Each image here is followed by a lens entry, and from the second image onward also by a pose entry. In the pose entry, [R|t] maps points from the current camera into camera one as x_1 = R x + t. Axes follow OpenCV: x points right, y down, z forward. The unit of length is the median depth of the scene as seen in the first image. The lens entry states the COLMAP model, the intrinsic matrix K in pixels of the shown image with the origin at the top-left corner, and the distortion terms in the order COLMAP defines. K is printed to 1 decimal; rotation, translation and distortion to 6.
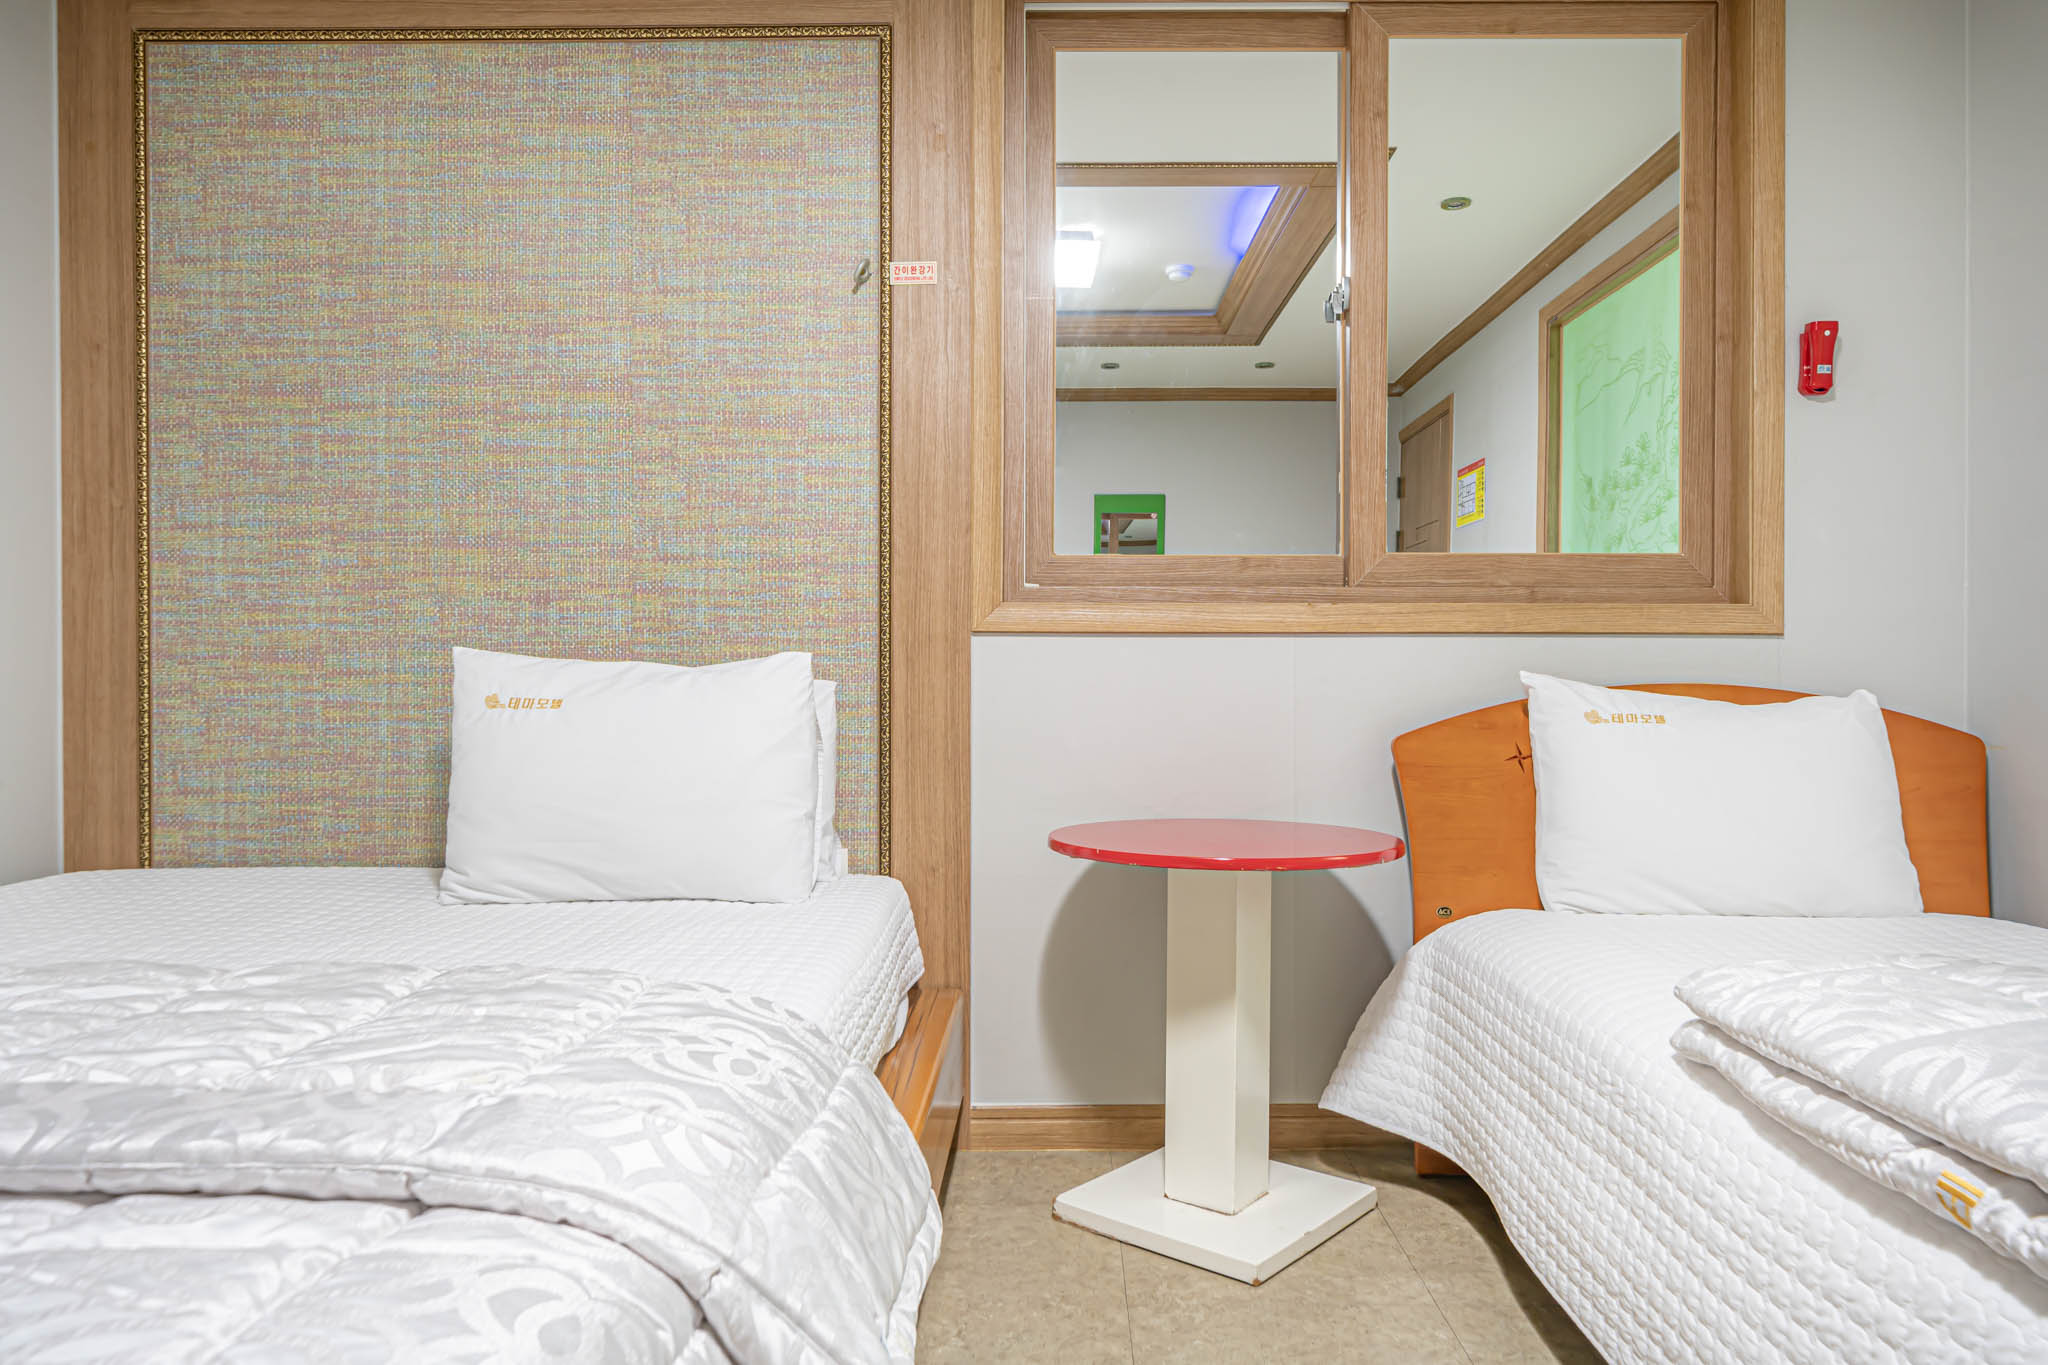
lens RADIAL K [[1307.5, 0, 1027.6], [0, 1307.5, 688.3], [0, 0, 1]] dist [-0.000935, -0.000858]
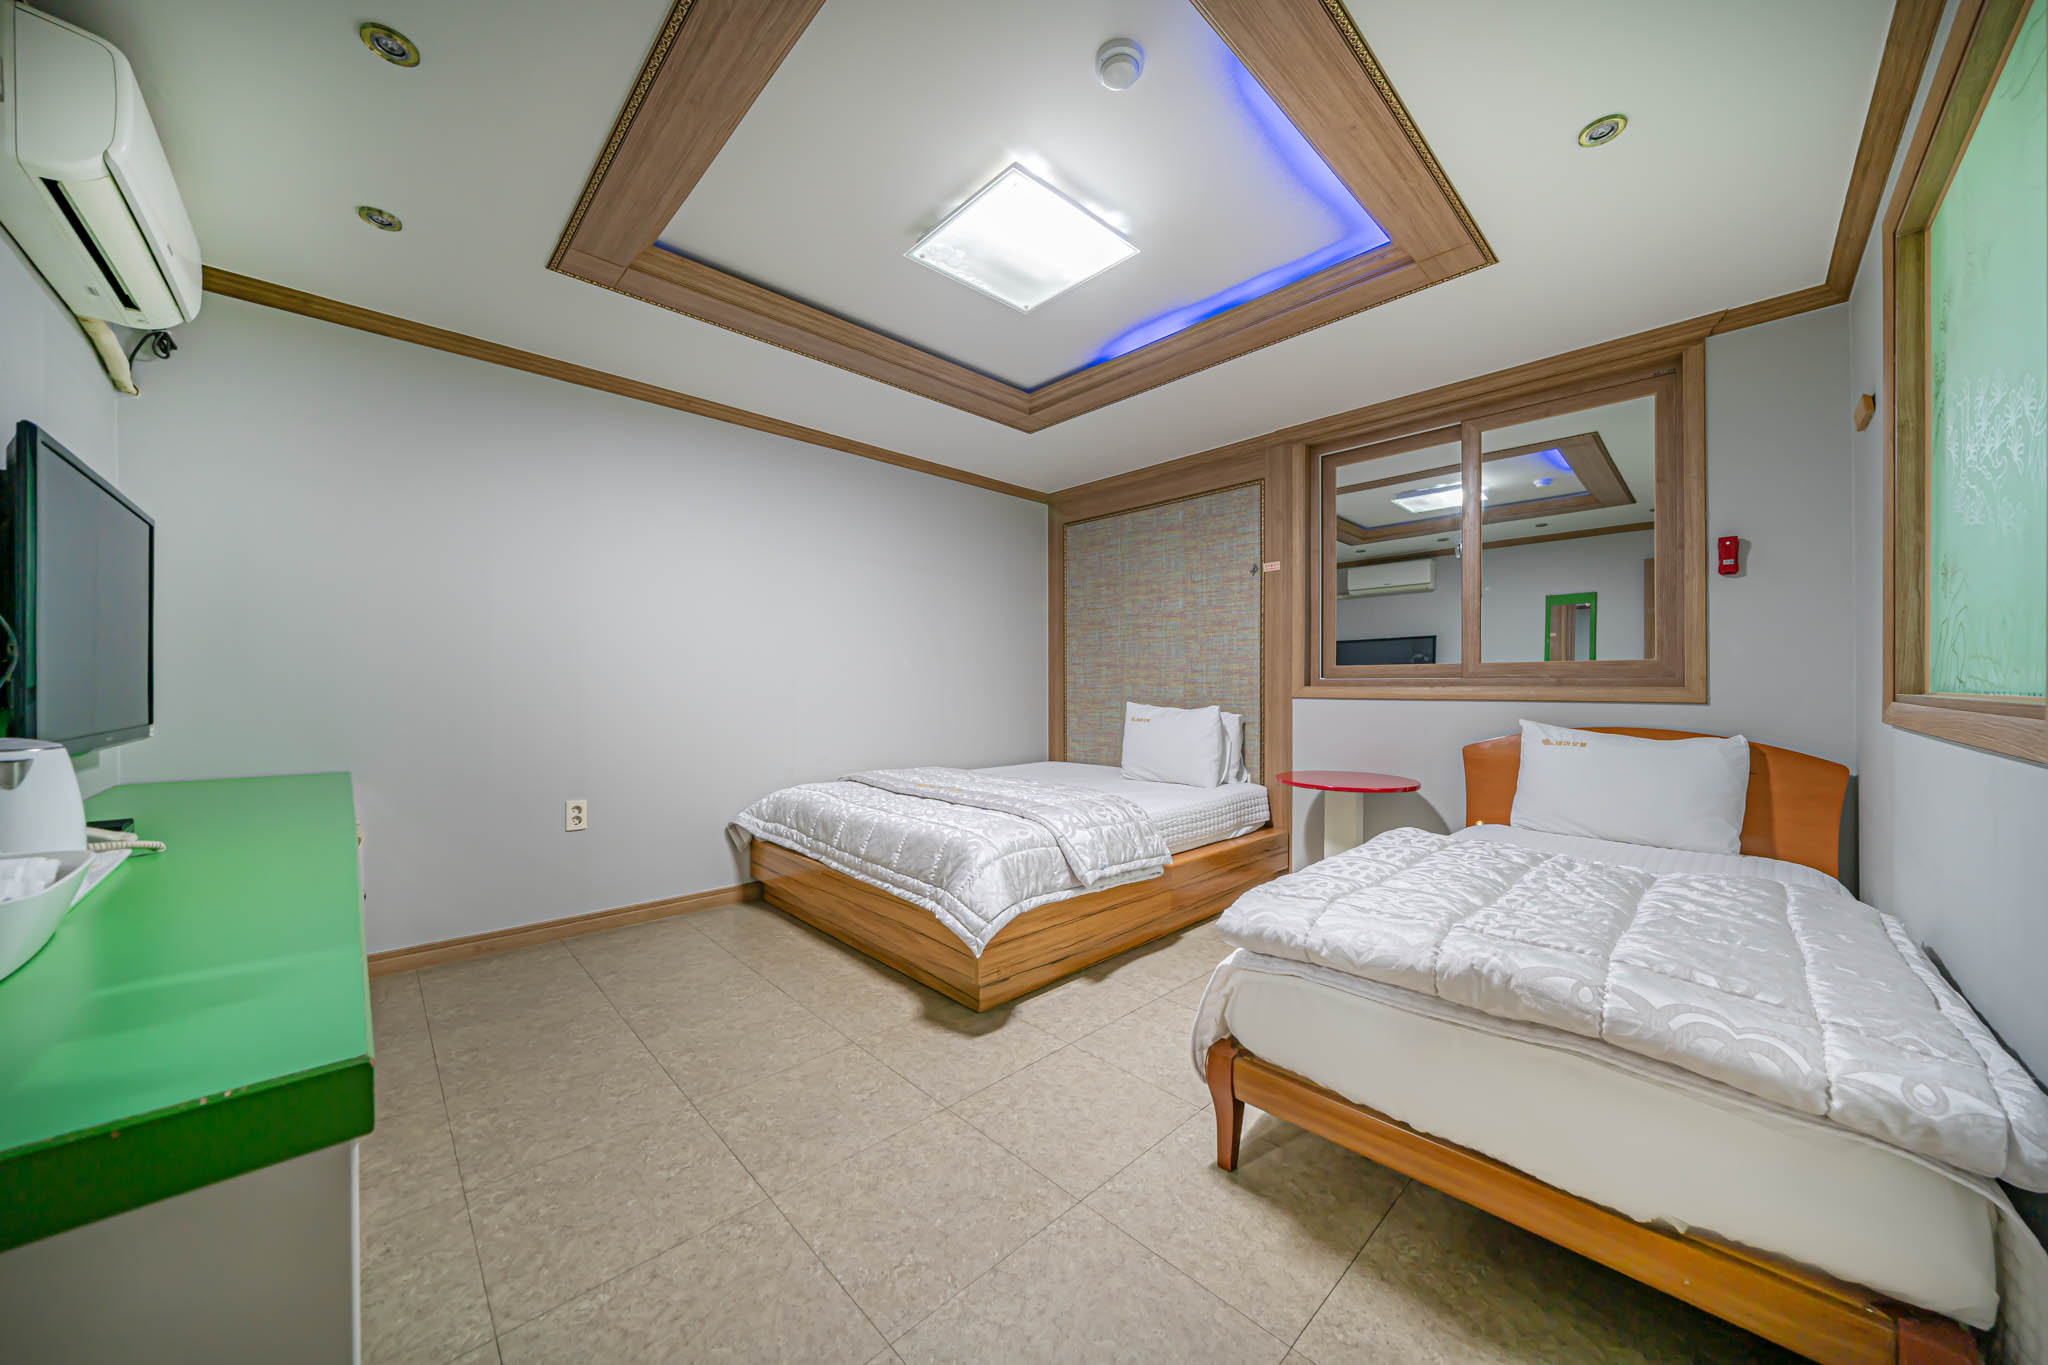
lens RADIAL K [[707.0, 0, 1034.8], [0, 707.0, 694.6], [0, 0, 1]] dist [-0.001932, -0.000444]
pose [[0.709313, 0.007146, -0.704858, 0.603840], [-0.002577, 0.999968, 0.007545, -0.058221], [0.704889, -0.003535, 0.709309, -0.402094]]
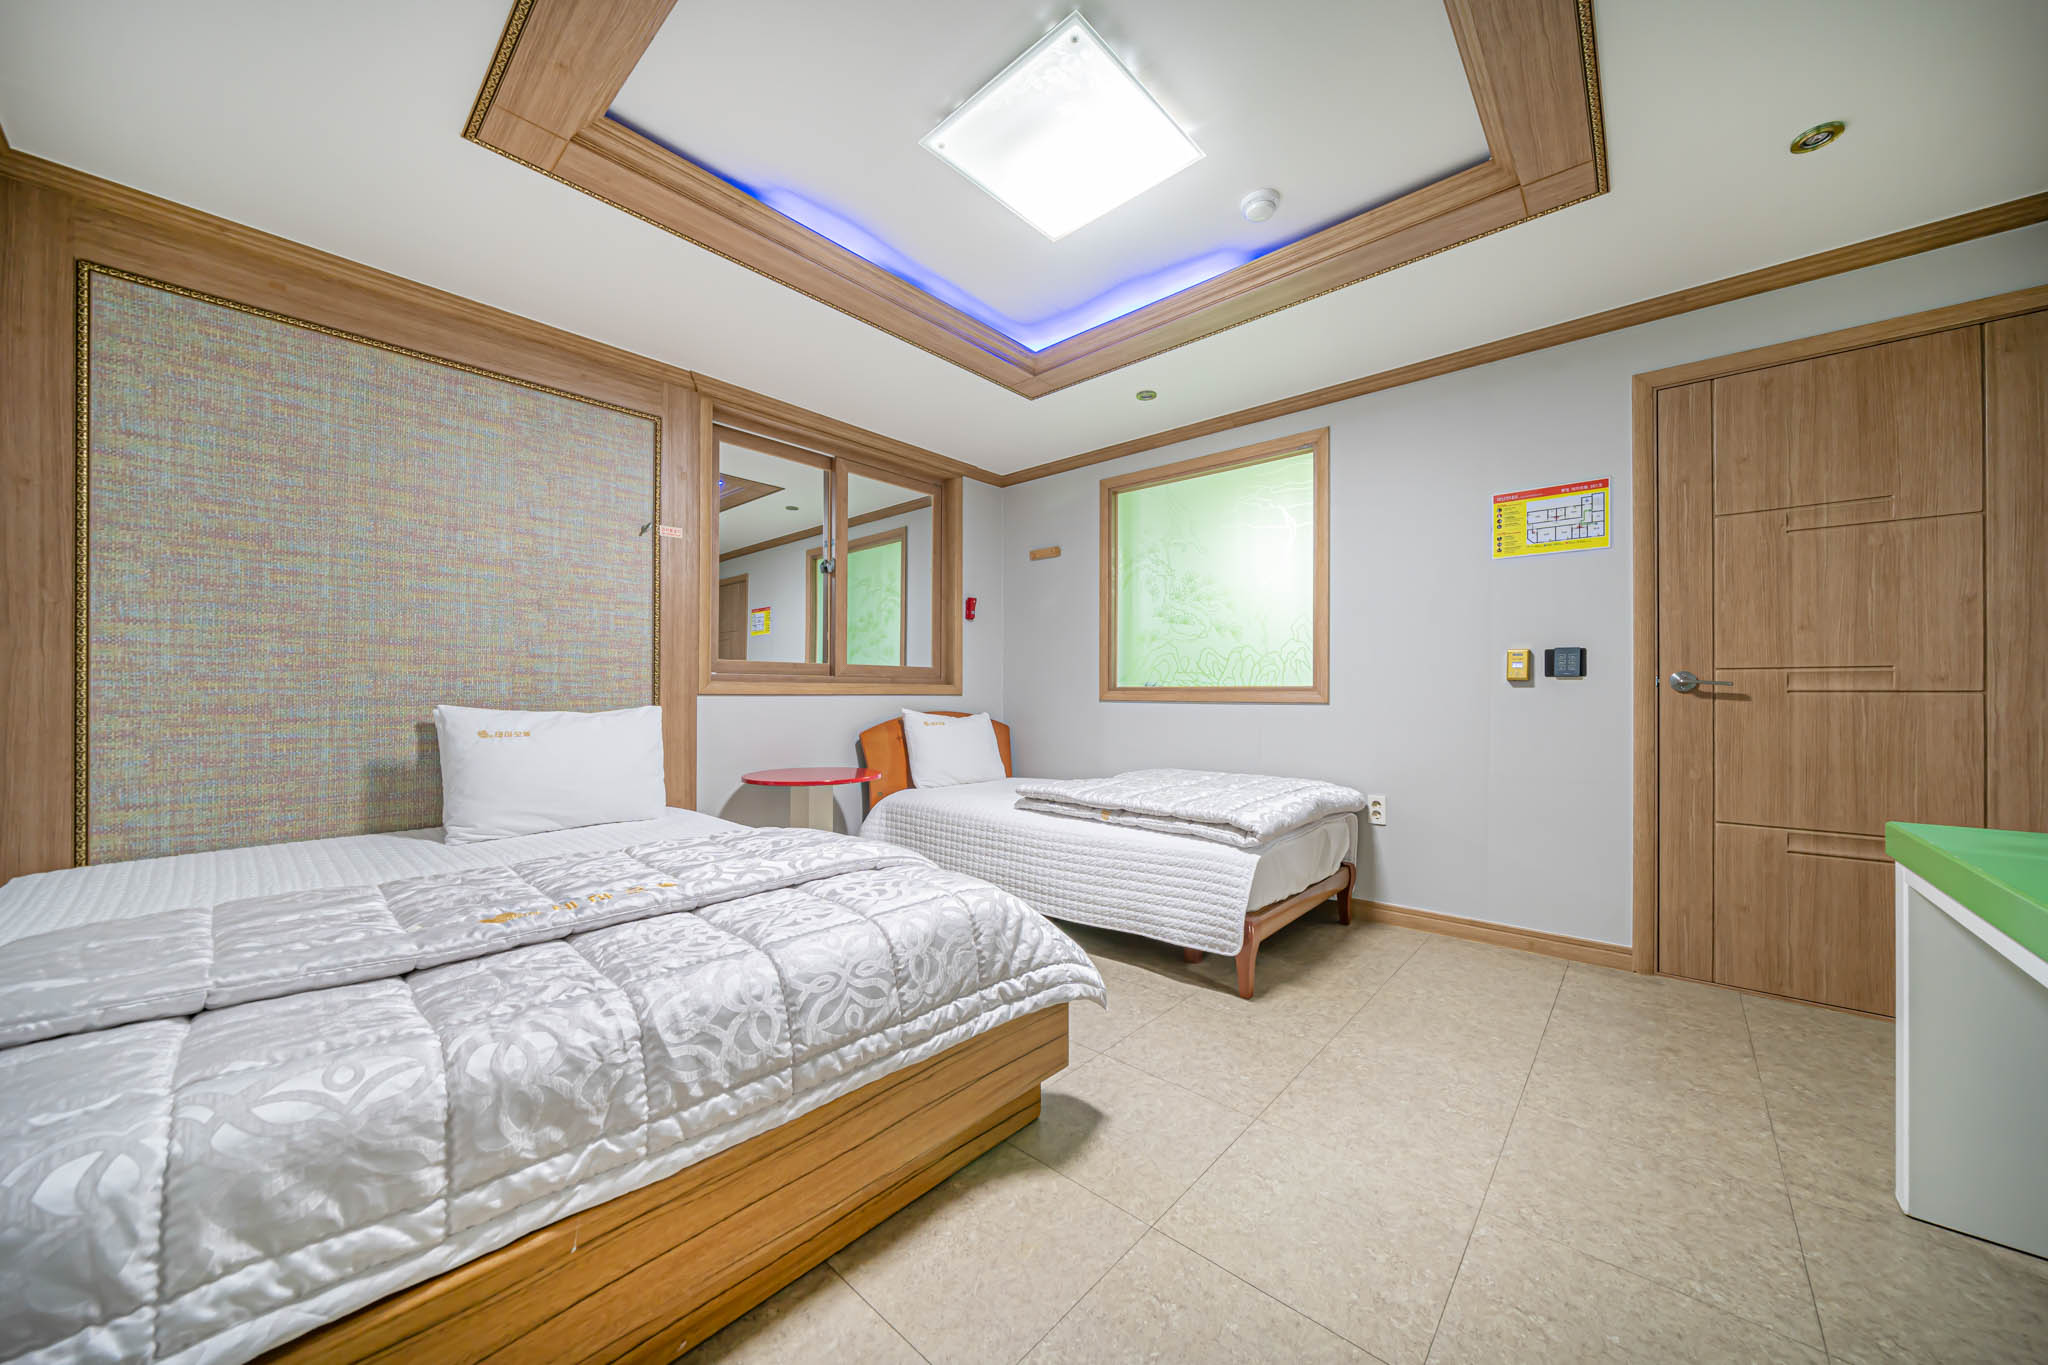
lens RADIAL K [[694.4, 0, 1046.8], [0, 694.4, 690.5], [0, 0, 1]] dist [-0.013663, 0.000158]
pose [[0.646802, 0.002762, 0.762653, -0.563845], [0.006926, 0.999931, -0.009495, -0.033682], [-0.762627, 0.011423, 0.646738, -0.236739]]
